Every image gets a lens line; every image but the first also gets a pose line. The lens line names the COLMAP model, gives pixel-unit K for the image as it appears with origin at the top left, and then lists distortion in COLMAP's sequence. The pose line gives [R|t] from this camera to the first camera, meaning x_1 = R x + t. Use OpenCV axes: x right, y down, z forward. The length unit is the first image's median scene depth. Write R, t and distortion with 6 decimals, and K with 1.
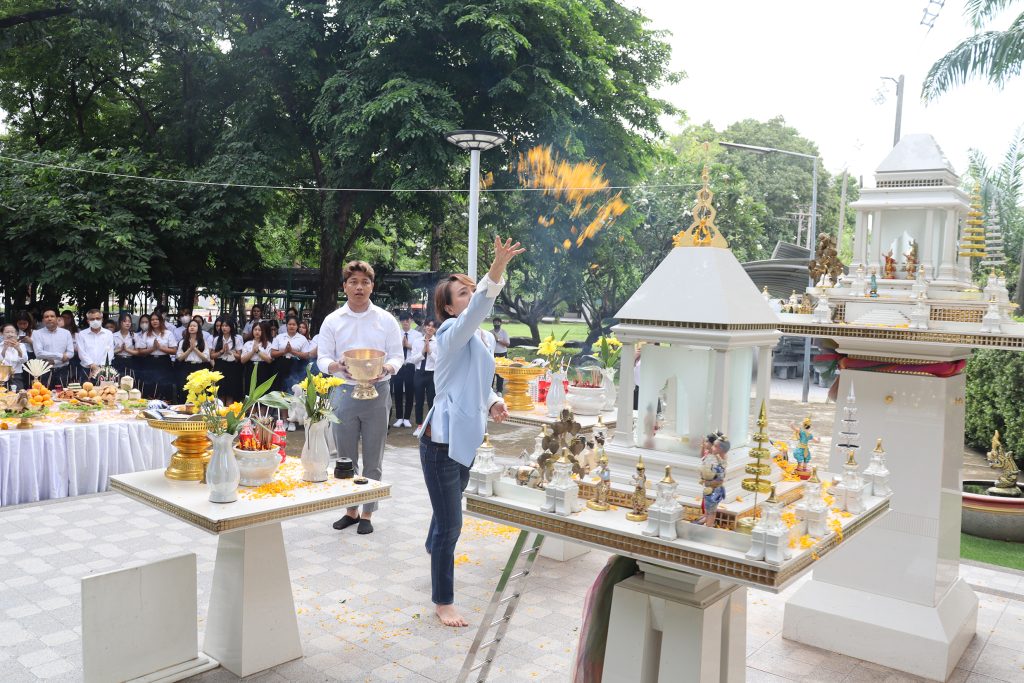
lens RADIAL K [[844.2, 0, 512.0], [0, 844.2, 341.5], [0, 0, 1]] dist [-0.168461, 0.155979]
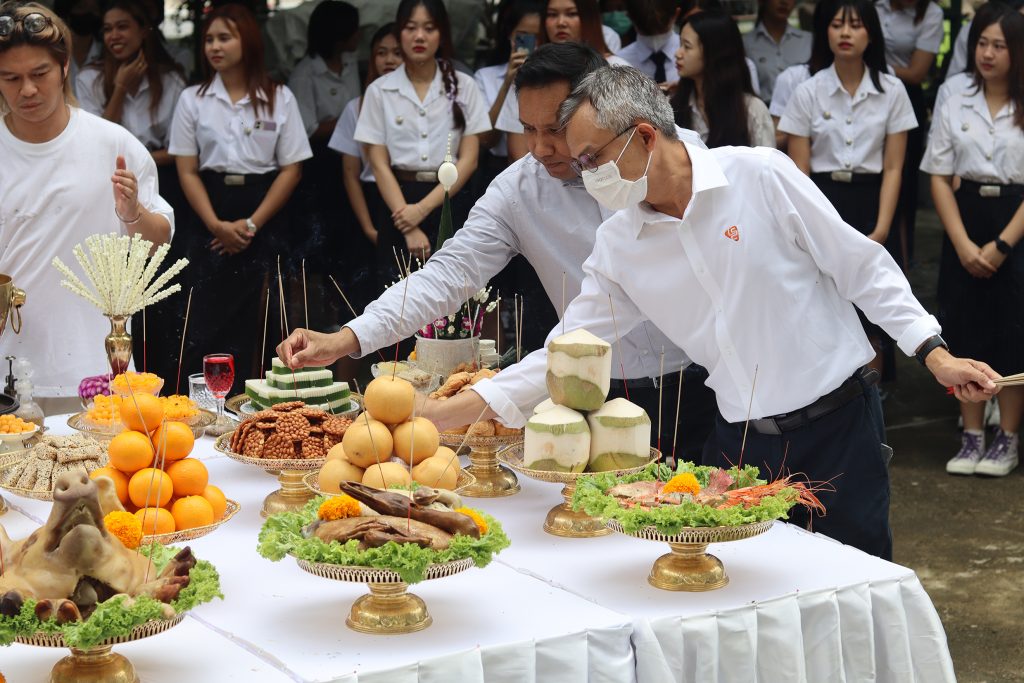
lens RADIAL K [[2399.1, 0, 512.0], [0, 2399.1, 341.5], [0, 0, 1]] dist [-0.099303, -0.211918]
pose [[0.939443, 0.011258, -0.342521, -0.329215], [0.030301, 0.992817, 0.115739, -0.020444], [0.341364, -0.119109, 0.932354, 0.540216]]
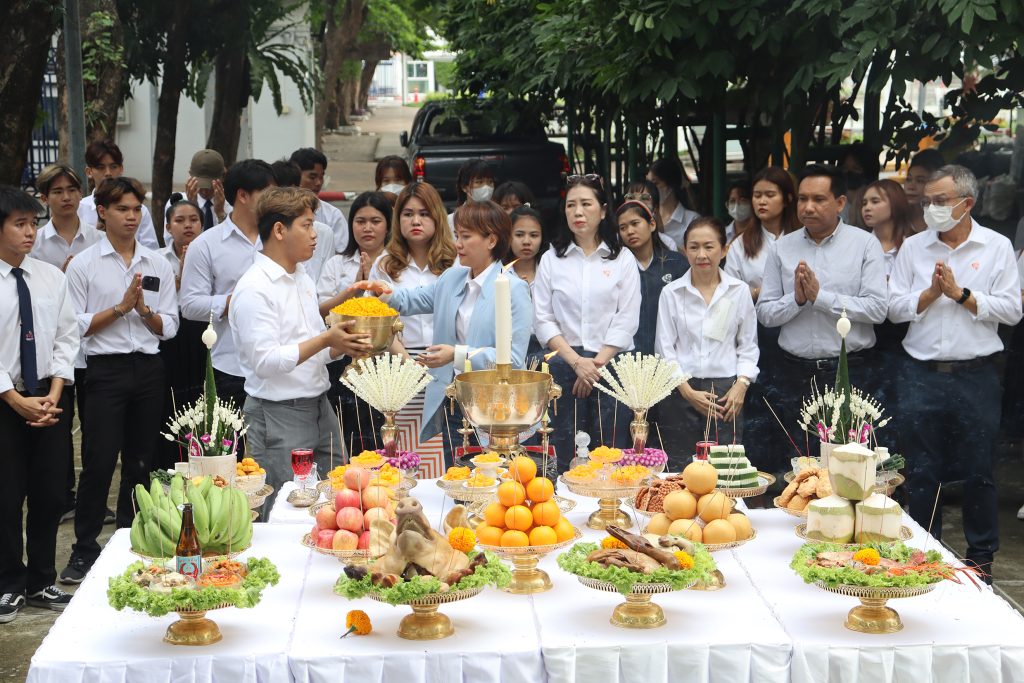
lens RADIAL K [[2111.6, 0, 512.0], [0, 2111.6, 341.5], [0, 0, 1]] dist [0.298761, 0.113075]
pose [[0.661890, 0.050233, -0.747916, -0.037457], [0.002081, 0.997625, 0.068845, -0.041436], [0.749598, -0.047124, 0.660213, 0.517873]]
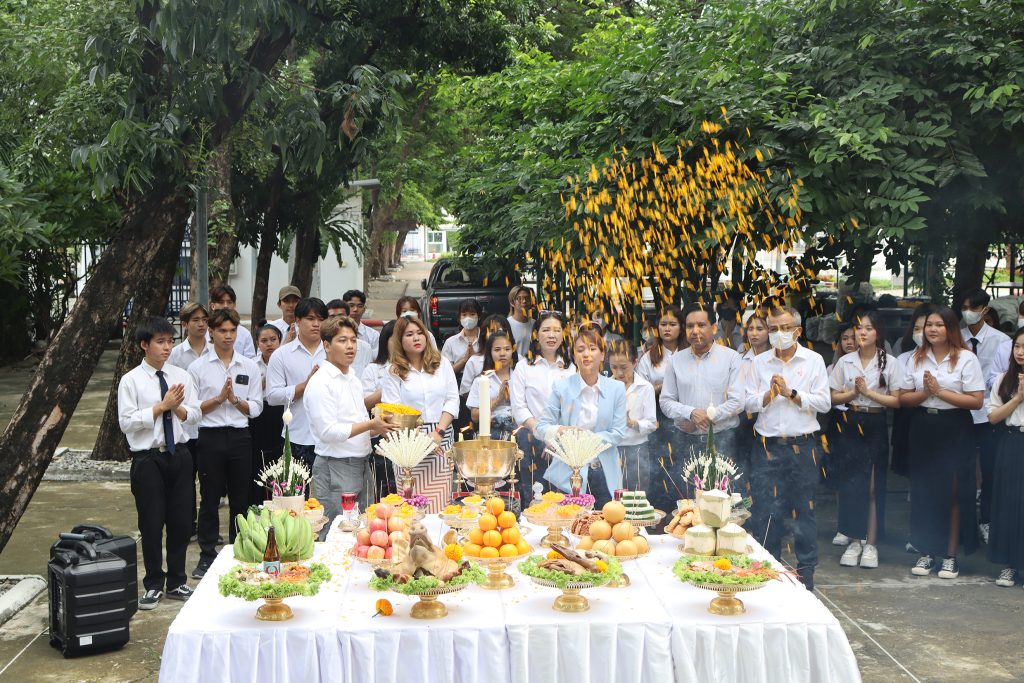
lens RADIAL K [[1476.0, 0, 508.0], [0, 1476.0, 351.1], [0, 0, 1]] dist [0.032994, 0.416966]
pose [[0.665510, 0.016768, -0.746201, -0.007312], [-0.004252, 0.999817, 0.018675, -0.041231], [0.746377, -0.009255, 0.665459, 0.499430]]
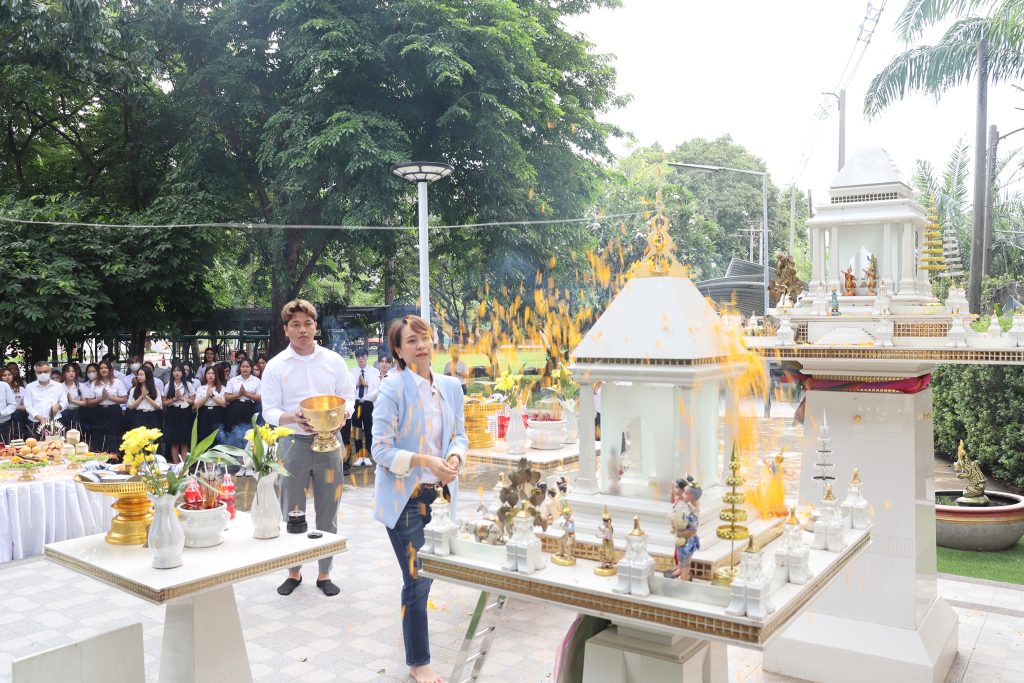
lens RADIAL K [[844.2, 0, 512.0], [0, 844.2, 341.5], [0, 0, 1]] dist [-0.168461, 0.155979]
pose [[0.997630, -0.048572, 0.048734, 0.003493], [0.050125, 0.998257, -0.031159, -0.005787], [-0.047136, 0.033528, 0.998326, 0.019582]]
